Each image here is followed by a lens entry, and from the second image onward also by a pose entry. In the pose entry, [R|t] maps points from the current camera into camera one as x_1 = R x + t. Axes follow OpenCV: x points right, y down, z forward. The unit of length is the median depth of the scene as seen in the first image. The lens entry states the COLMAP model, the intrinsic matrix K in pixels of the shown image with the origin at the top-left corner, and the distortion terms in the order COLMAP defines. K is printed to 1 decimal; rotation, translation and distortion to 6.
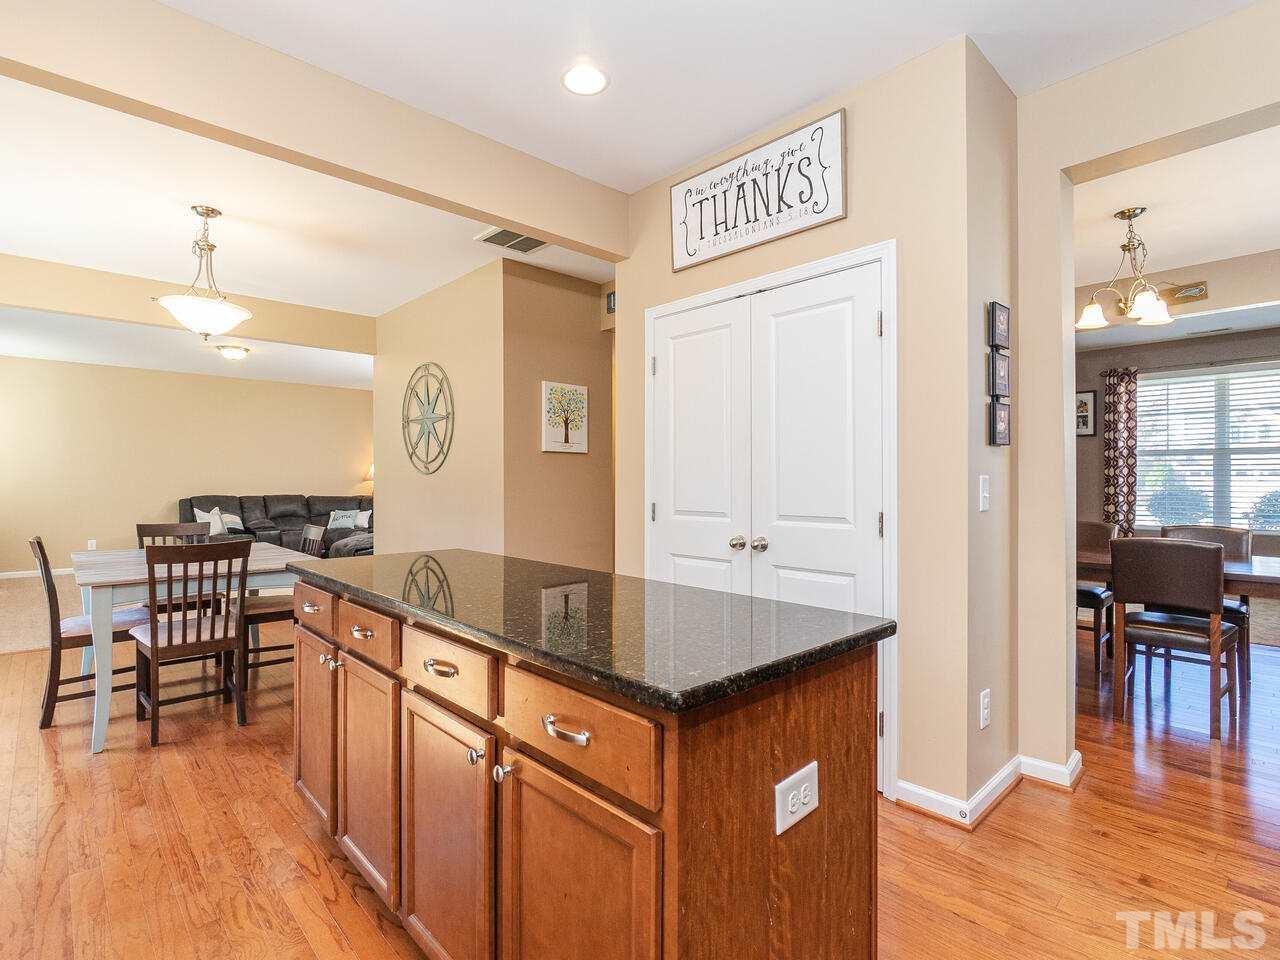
lens RADIAL K [[622.2, 0, 630.3], [0, 622.2, 480.7], [0, 0, 1]] dist [-0.006824, -0.001036]
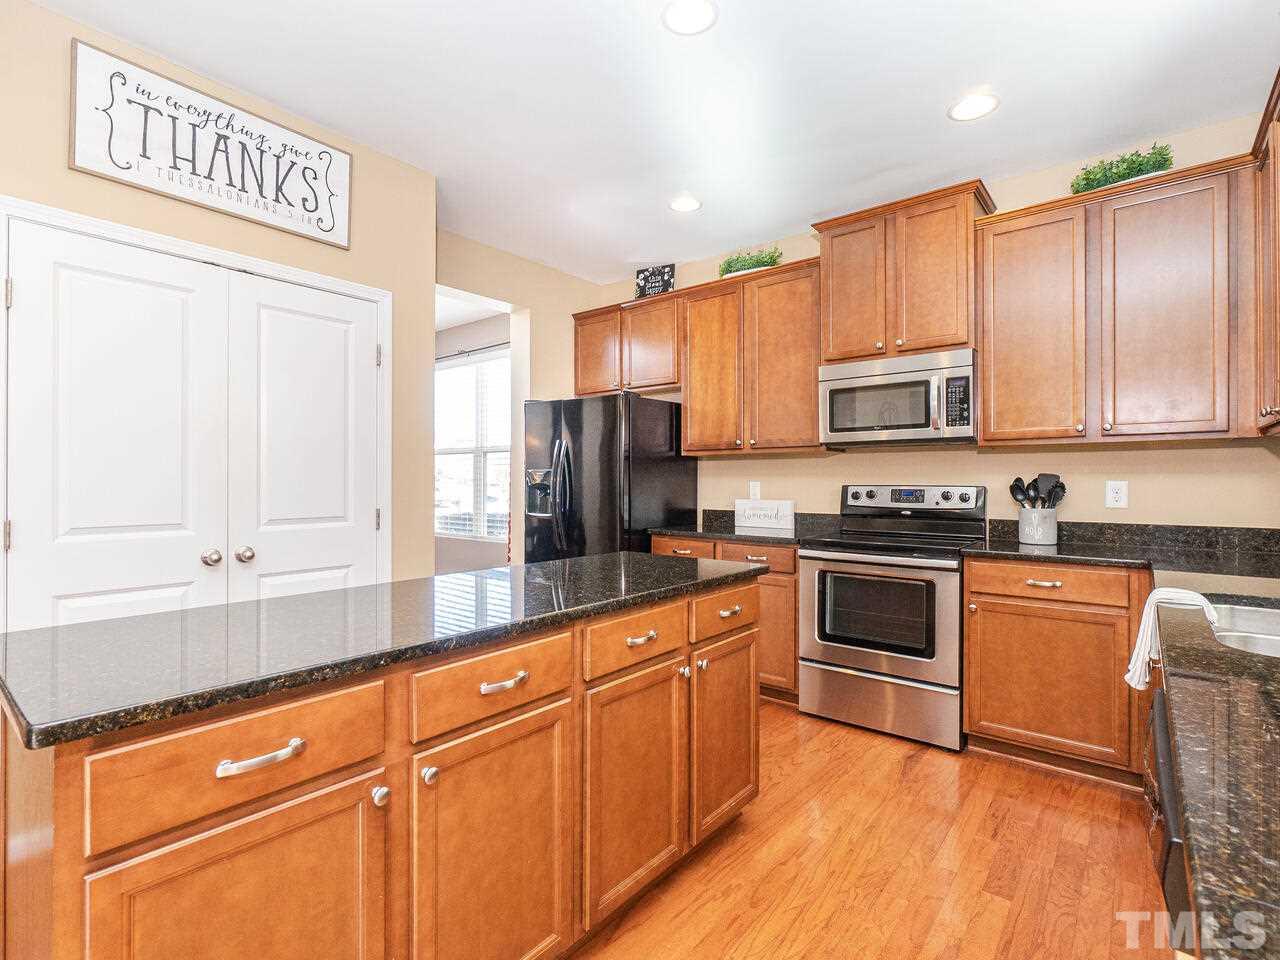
lens RADIAL K [[622.2, 0, 628.6], [0, 622.2, 482.5], [0, 0, 1]] dist [-0.006824, -0.001036]
pose [[-0.114168, 0.004551, 0.993451, -0.754494], [0.004055, 0.999983, -0.004115, 0.004966], [-0.993453, 0.003559, -0.114185, 0.567051]]
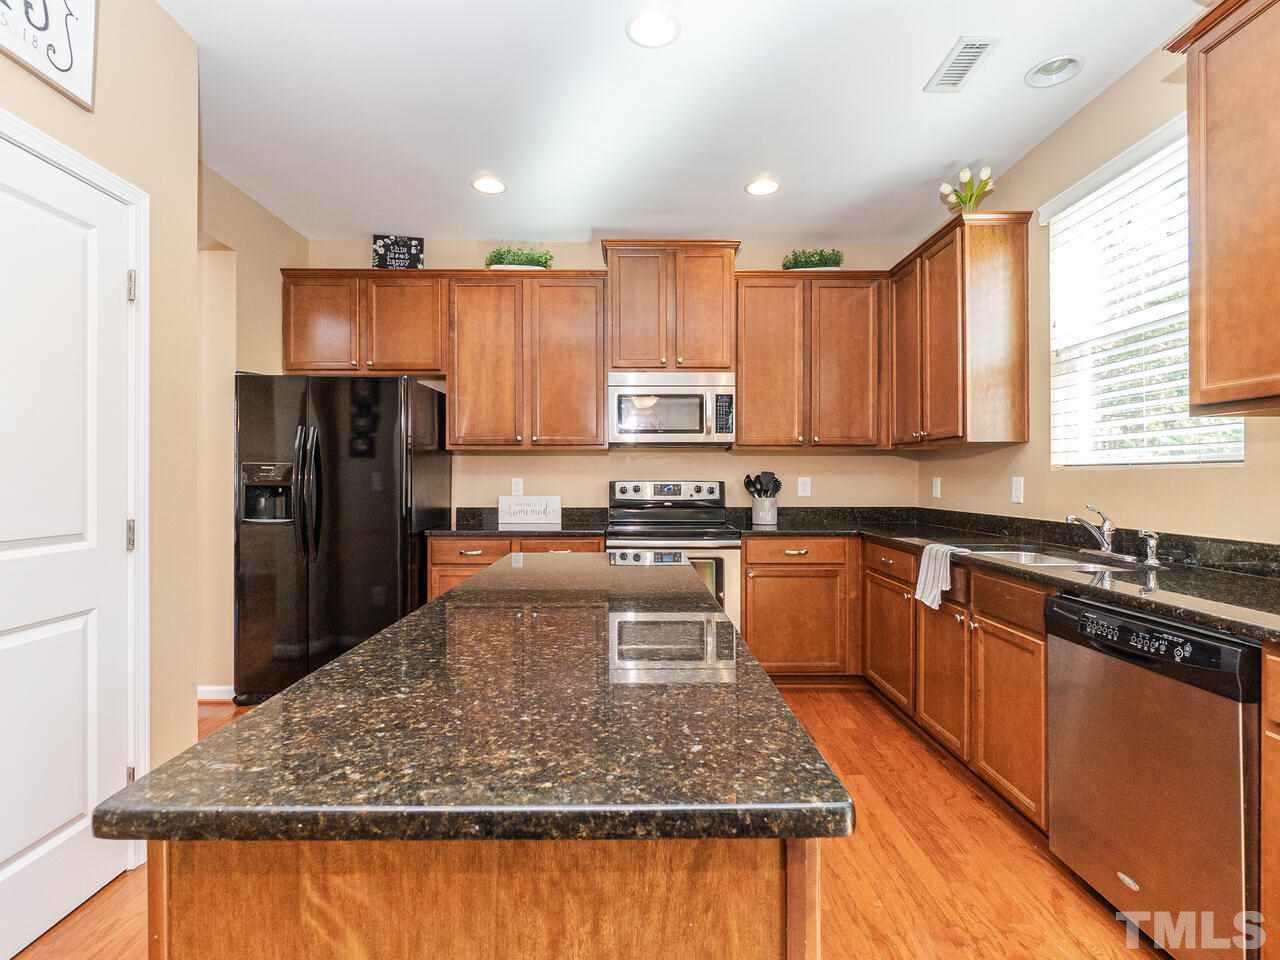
lens RADIAL K [[622.2, 0, 641.0], [0, 622.2, 479.3], [0, 0, 1]] dist [-0.006824, -0.001036]
pose [[-0.730878, 0.005077, 0.682490, -0.541618], [0.007584, 0.999971, 0.000684, 0.002673], [-0.682466, 0.005676, -0.730895, 0.988449]]
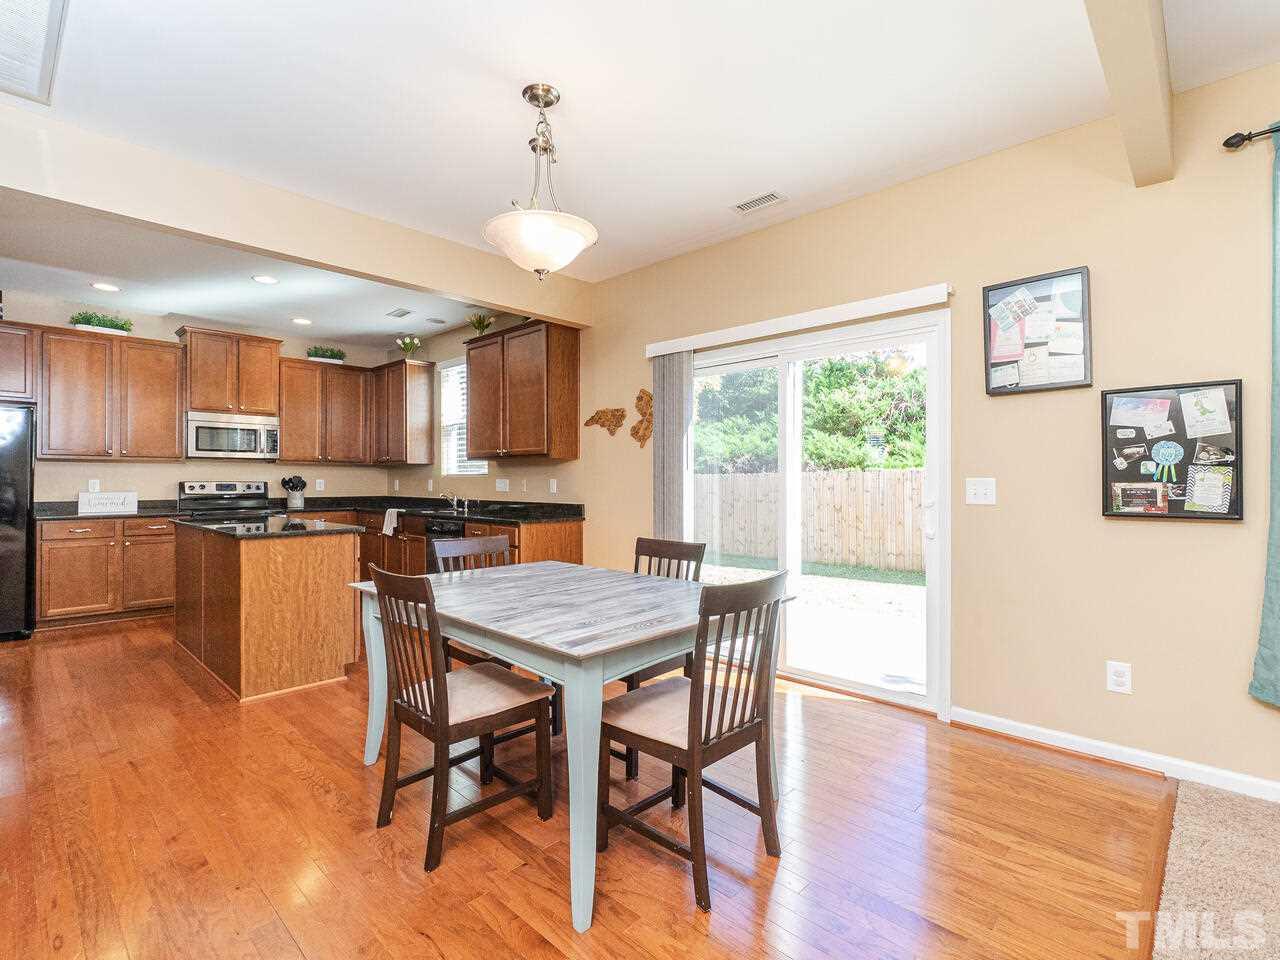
lens RADIAL K [[622.2, 0, 640.2], [0, 622.2, 479.1], [0, 0, 1]] dist [-0.006824, -0.001036]
pose [[-0.999270, 0.003511, -0.038052, -1.008112], [0.003442, 0.999992, 0.001887, 0.000572], [0.038058, 0.001754, -0.999274, 2.190481]]
